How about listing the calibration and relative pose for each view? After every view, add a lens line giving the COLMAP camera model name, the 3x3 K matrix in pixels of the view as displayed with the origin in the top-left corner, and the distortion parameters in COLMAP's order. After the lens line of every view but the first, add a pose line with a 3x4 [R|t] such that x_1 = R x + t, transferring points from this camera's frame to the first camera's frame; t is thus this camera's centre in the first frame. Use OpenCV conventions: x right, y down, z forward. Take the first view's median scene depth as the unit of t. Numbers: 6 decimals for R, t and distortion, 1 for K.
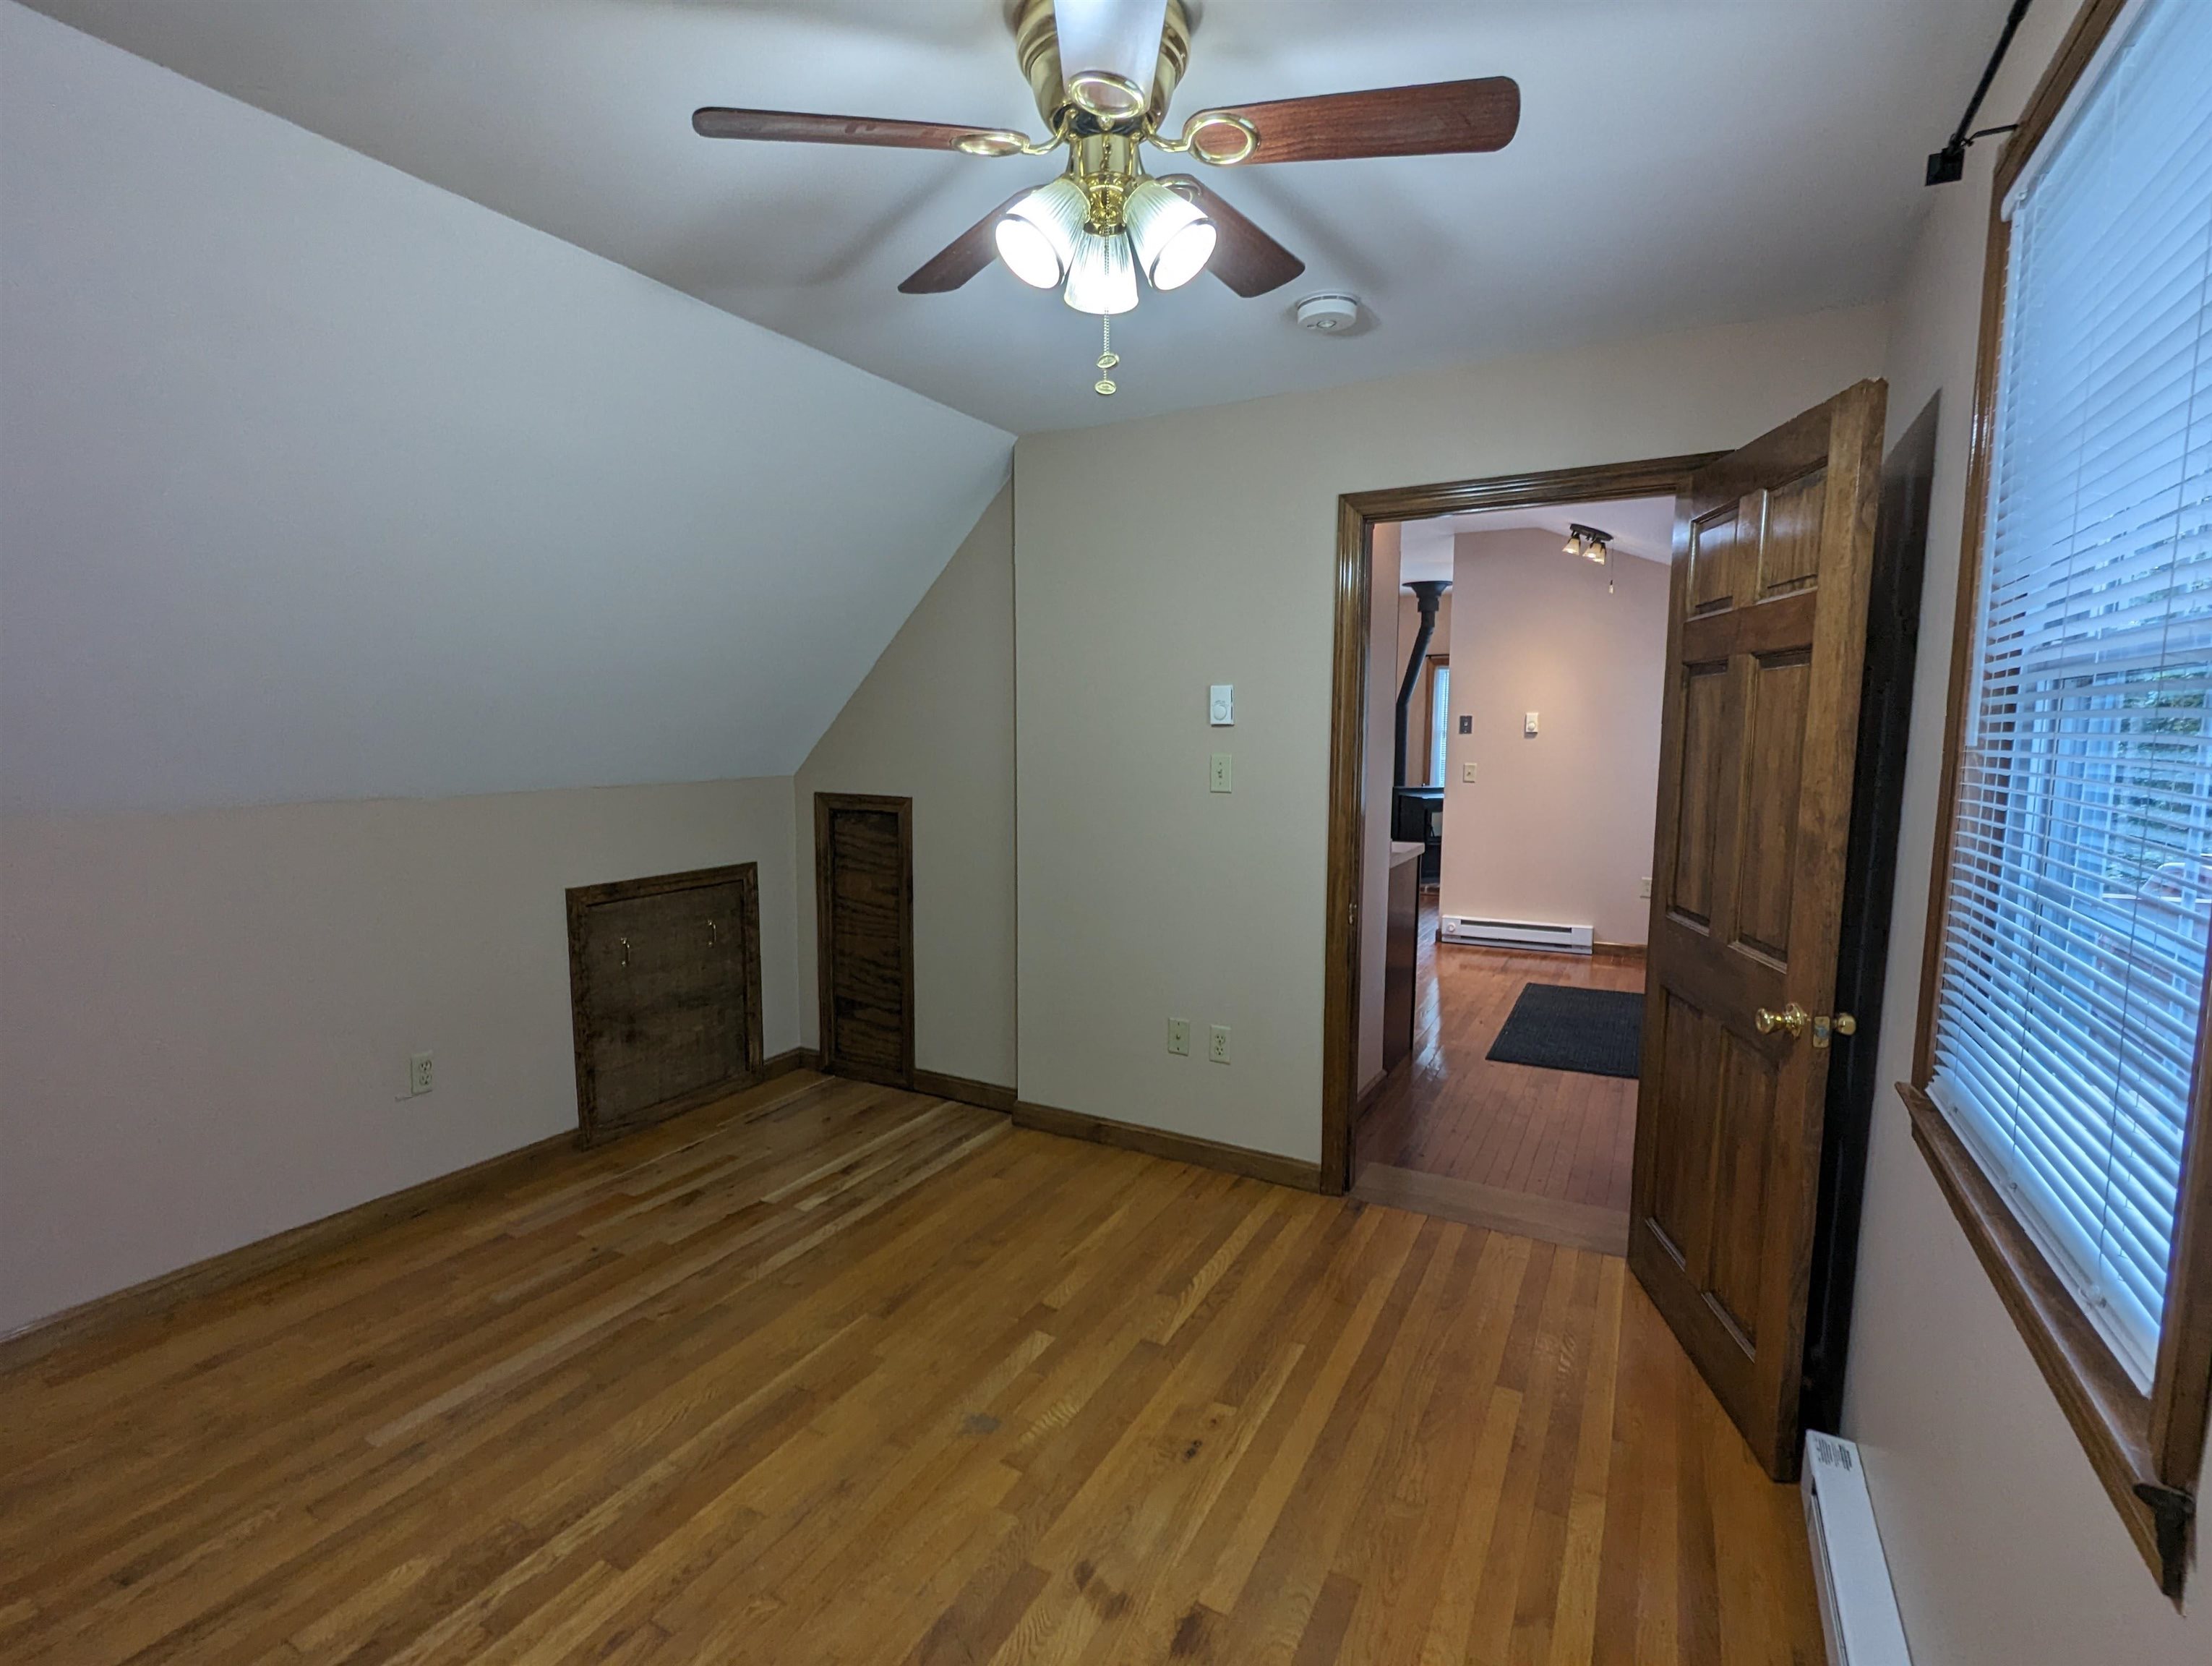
lens RADIAL K [[1047.3, 0, 1105.1], [0, 1047.3, 836.2], [0, 0, 1]] dist [0.004831, 0.001154]
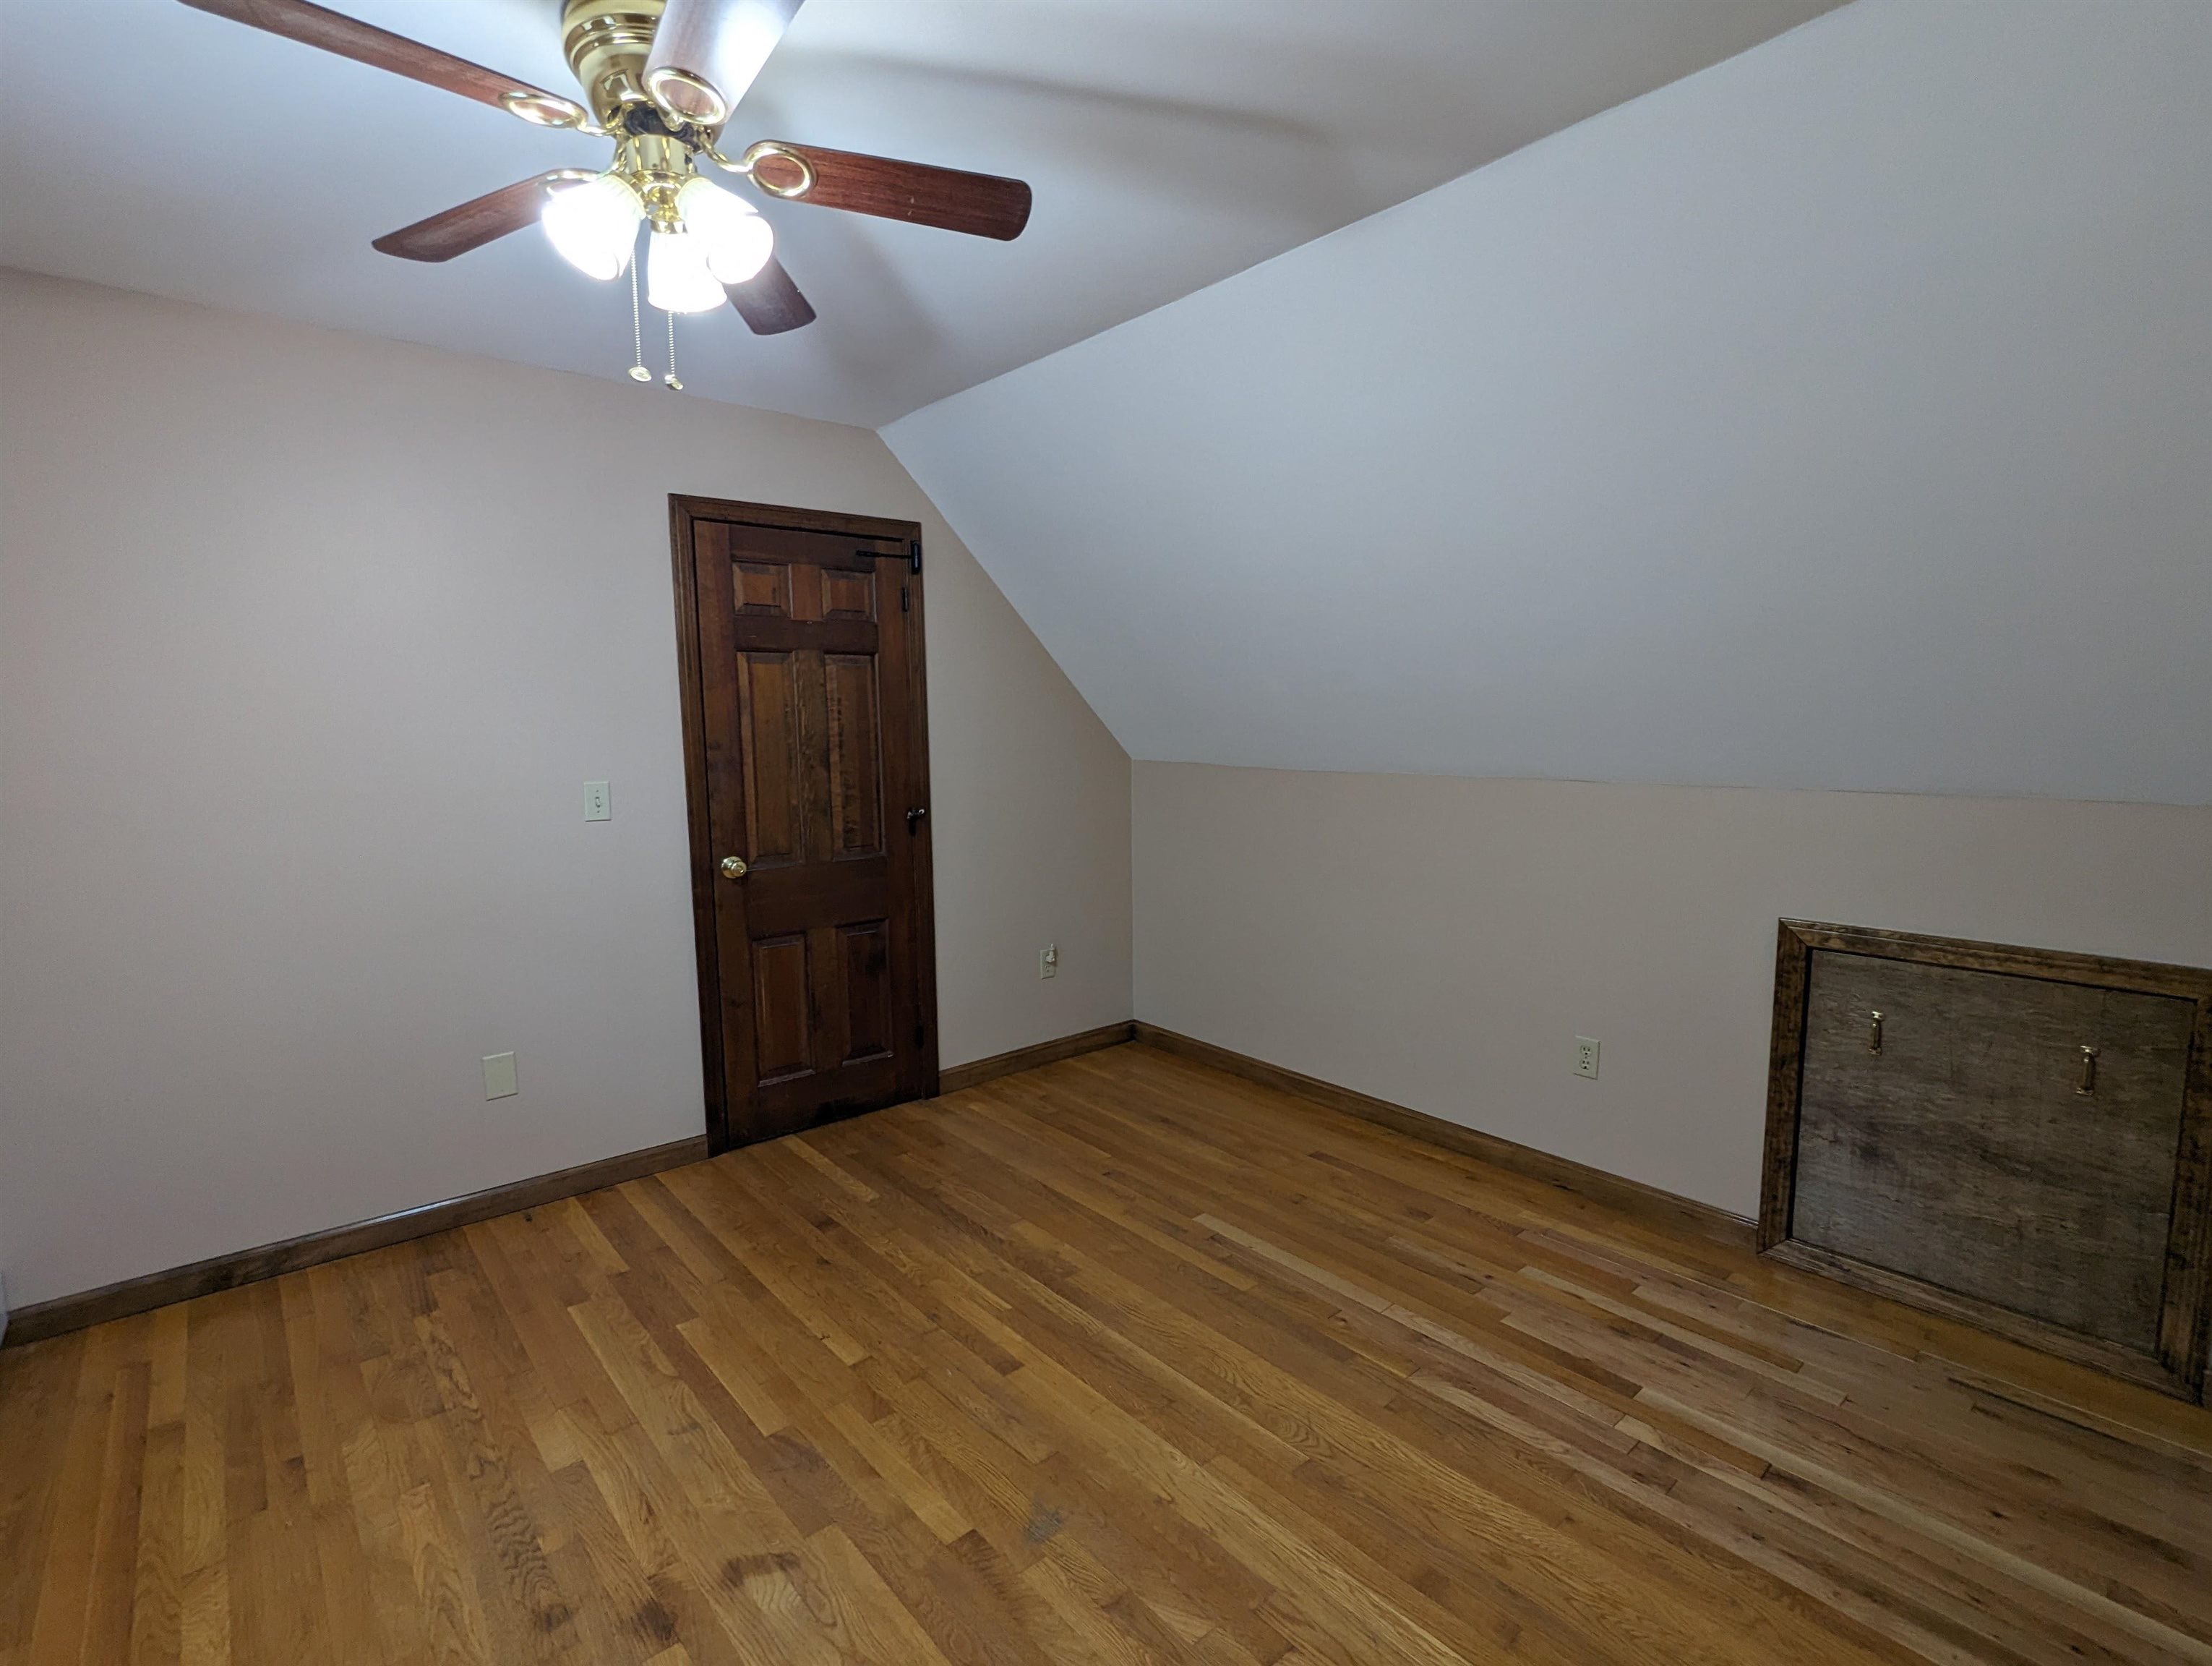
lens RADIAL K [[1047.3, 0, 1105.2], [0, 1047.3, 842.6], [0, 0, 1]] dist [0.004831, 0.001154]
pose [[-0.352487, 0.107541, -0.929617, 0.429944], [-0.087695, 0.985208, 0.147224, -0.086197], [0.931699, 0.133417, -0.337842, 0.900894]]
